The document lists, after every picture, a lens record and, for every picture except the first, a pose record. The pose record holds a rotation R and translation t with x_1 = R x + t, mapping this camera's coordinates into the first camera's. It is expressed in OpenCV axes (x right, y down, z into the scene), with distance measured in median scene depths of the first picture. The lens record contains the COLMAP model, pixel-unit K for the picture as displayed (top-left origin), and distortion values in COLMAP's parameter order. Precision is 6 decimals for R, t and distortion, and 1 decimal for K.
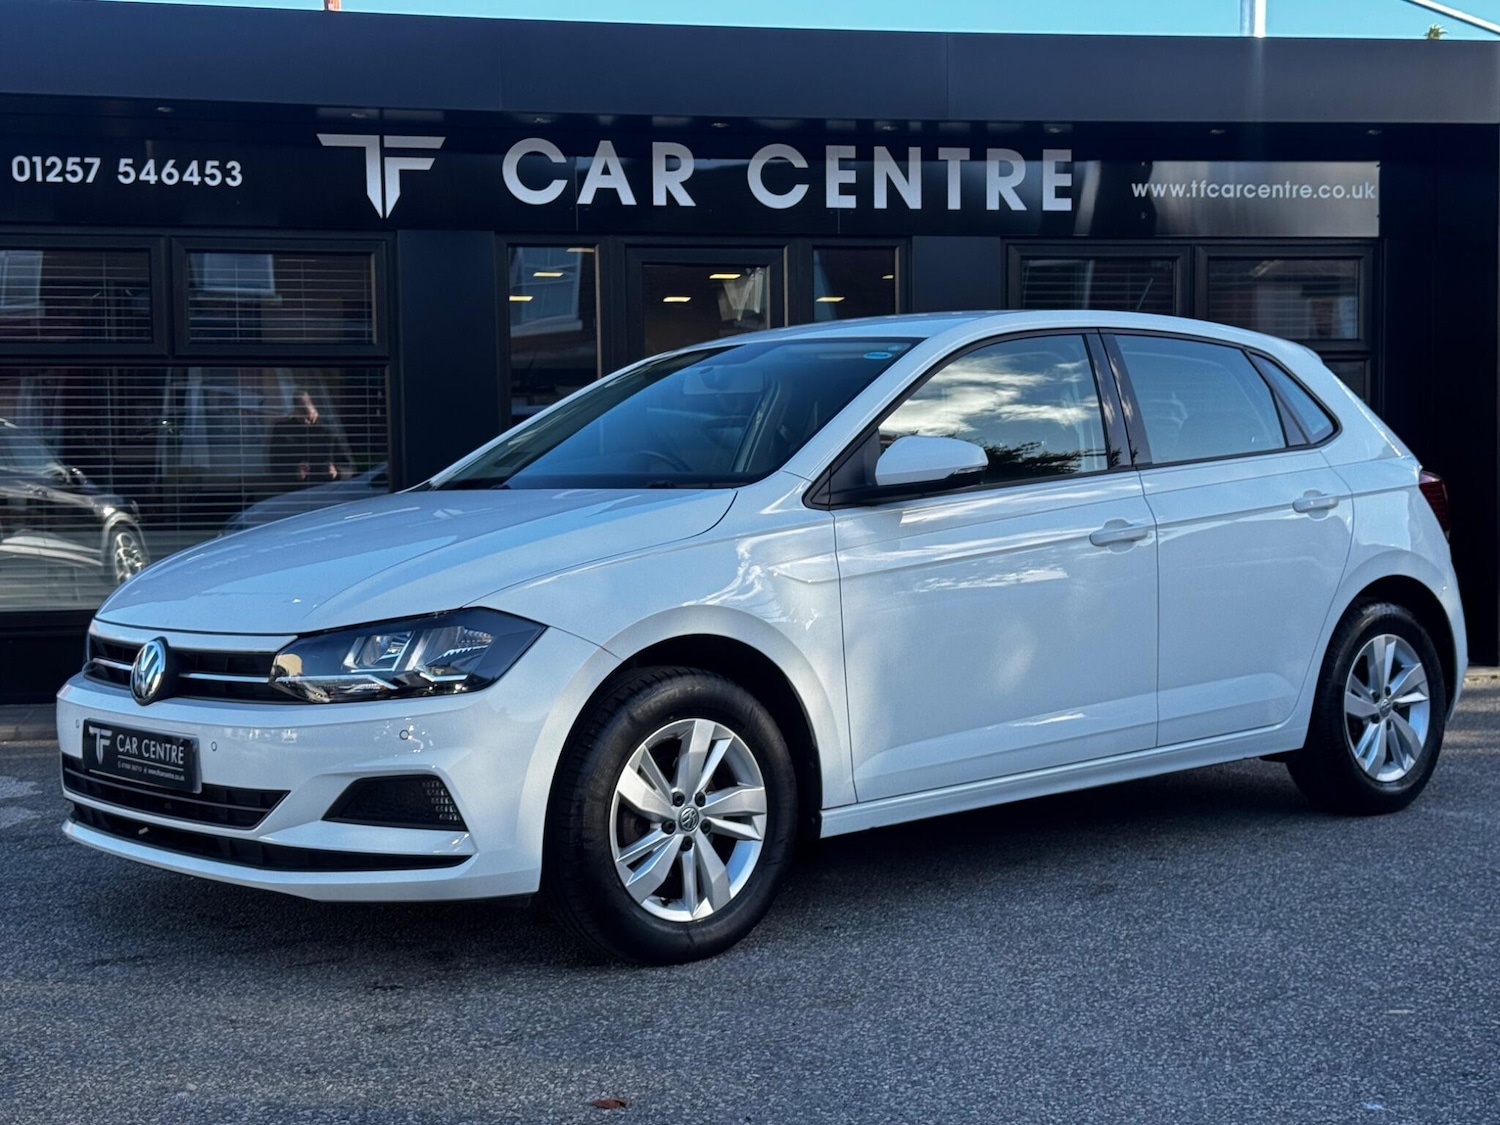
lens RADIAL K [[1903.4, 0, 750.0], [0, 1903.4, 562.5], [0, 0, 1]] dist [0.130246, -0.229016]
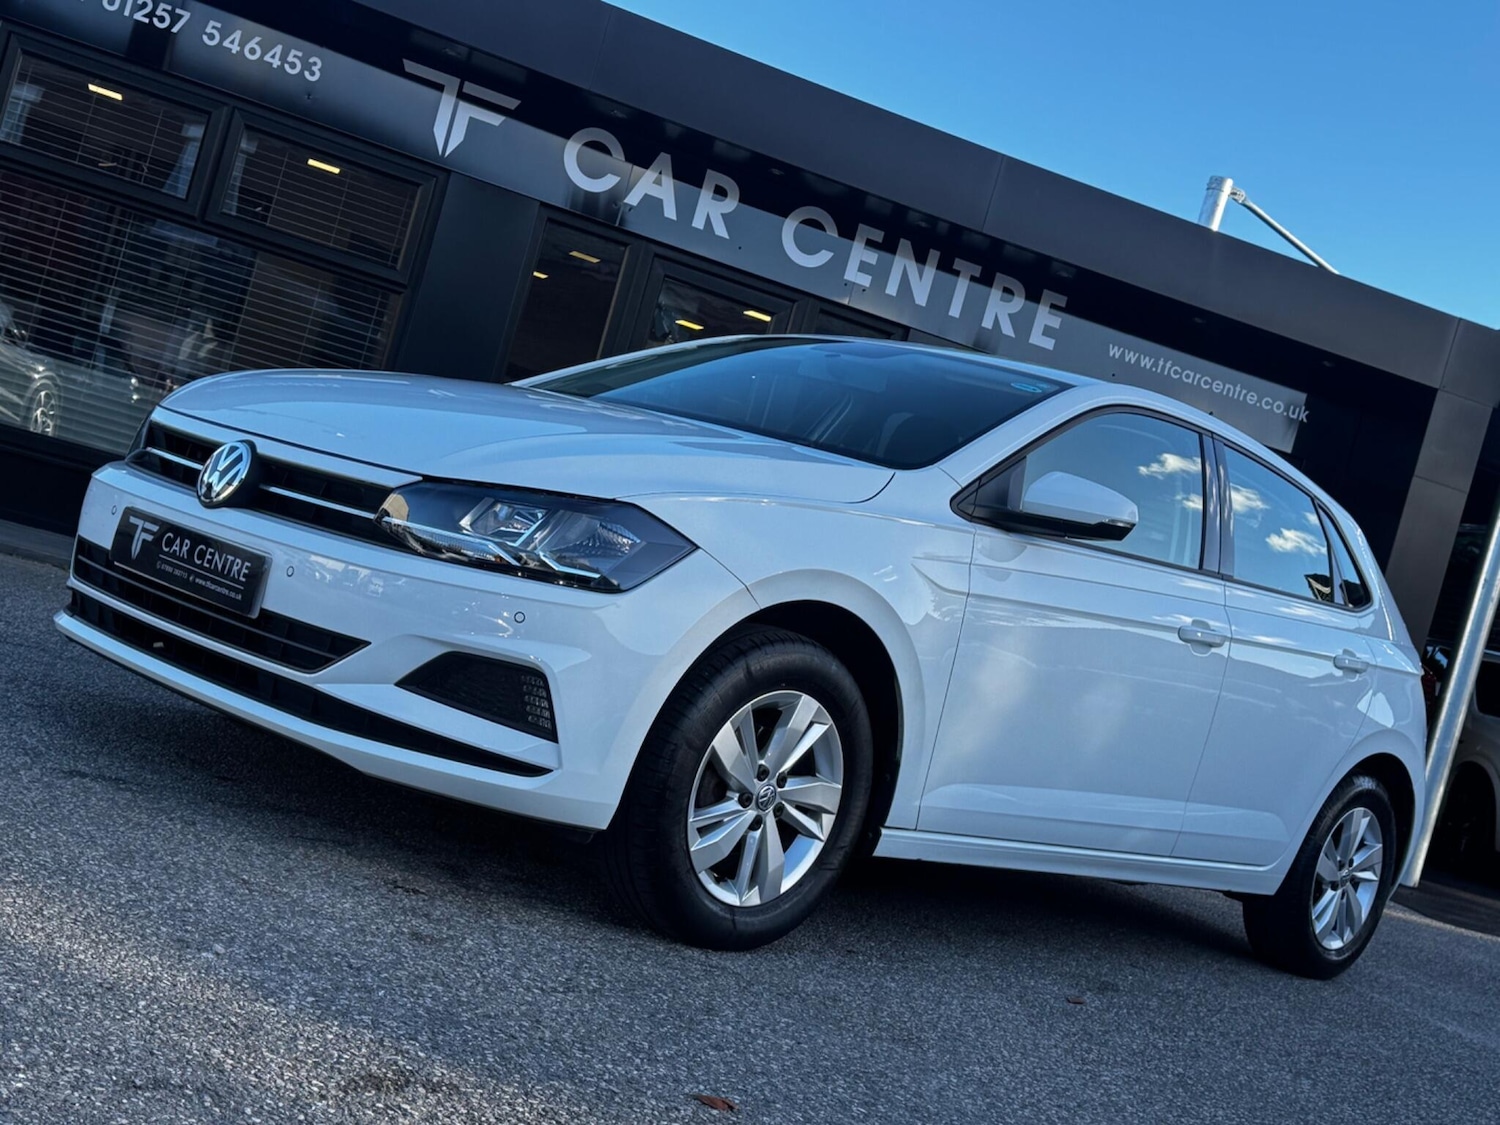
lens RADIAL K [[1675.0, 0, 750.0], [0, 1675.0, 562.5], [0, 0, 1]] dist [0.158892, -0.336767]
pose [[0.954037, 0.283560, 0.096988, -0.144765], [-0.280167, 0.958787, -0.047263, 0.065100], [-0.106392, 0.017918, 0.994163, 0.195145]]
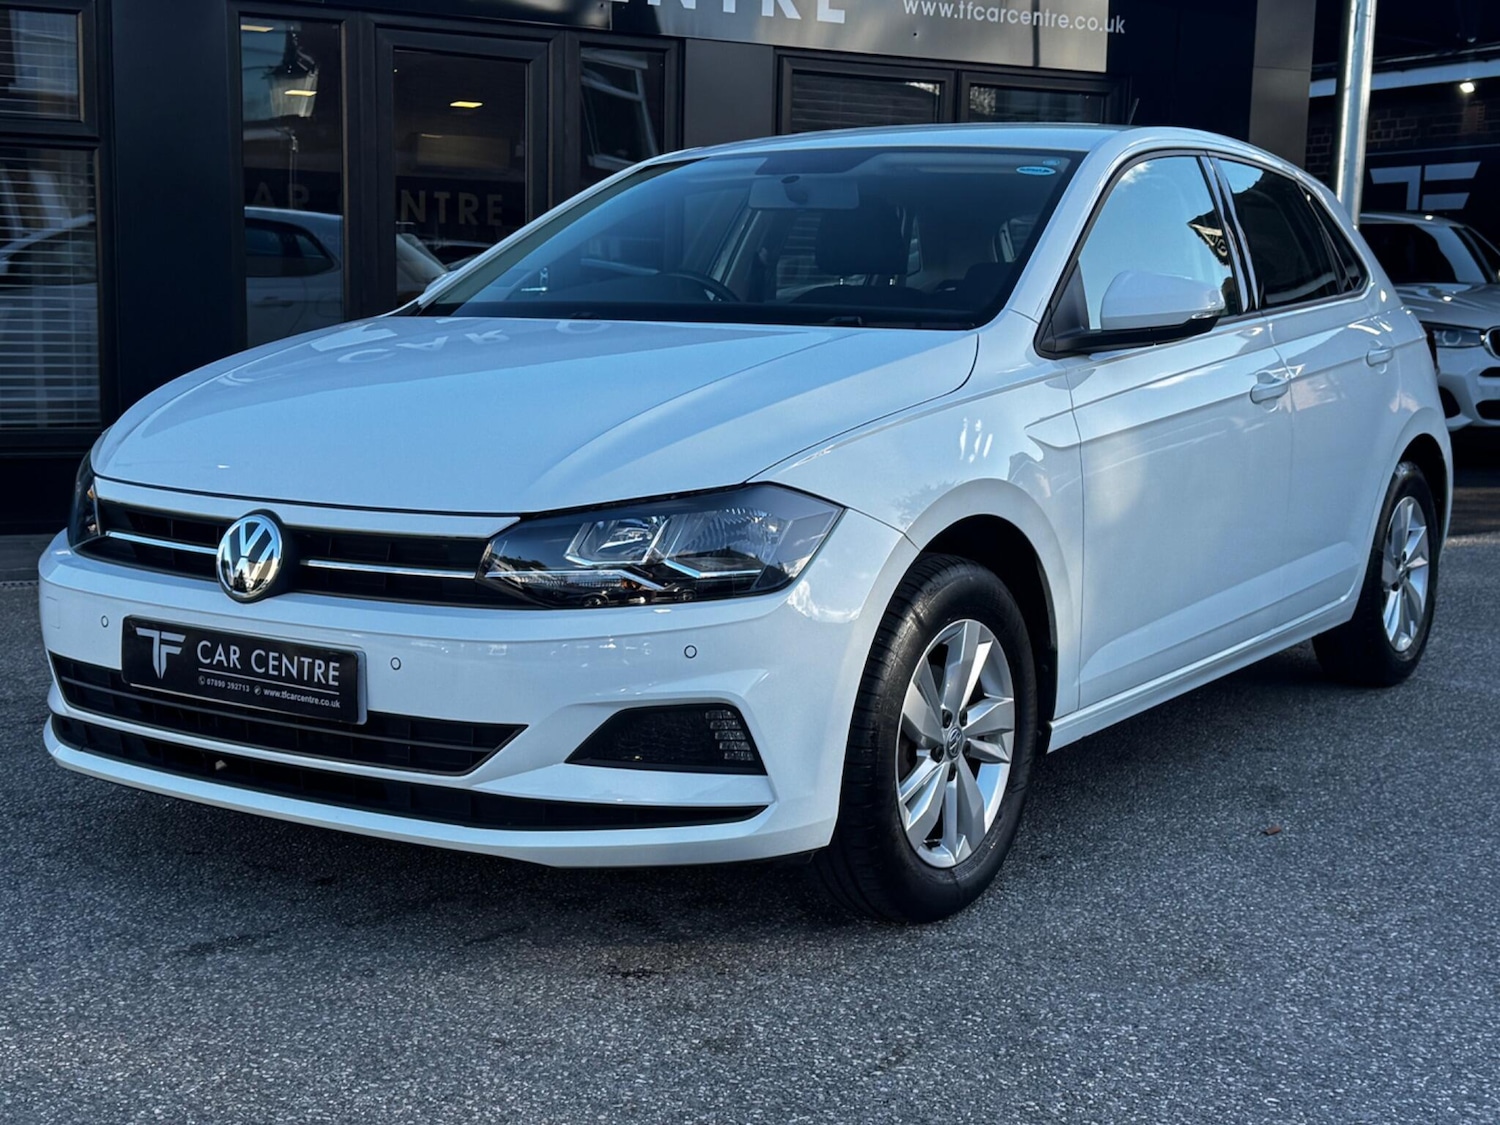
lens RADIAL K [[1868.7, 0, 729.4], [0, 1868.7, 560.3], [0, 0, 1]] dist [0.117583, -0.066079]
pose [[0.968995, 0.000206, 0.247079, -0.312096], [-0.023579, 0.995513, 0.091639, -0.012705], [-0.245952, -0.094623, 0.964652, 0.255154]]
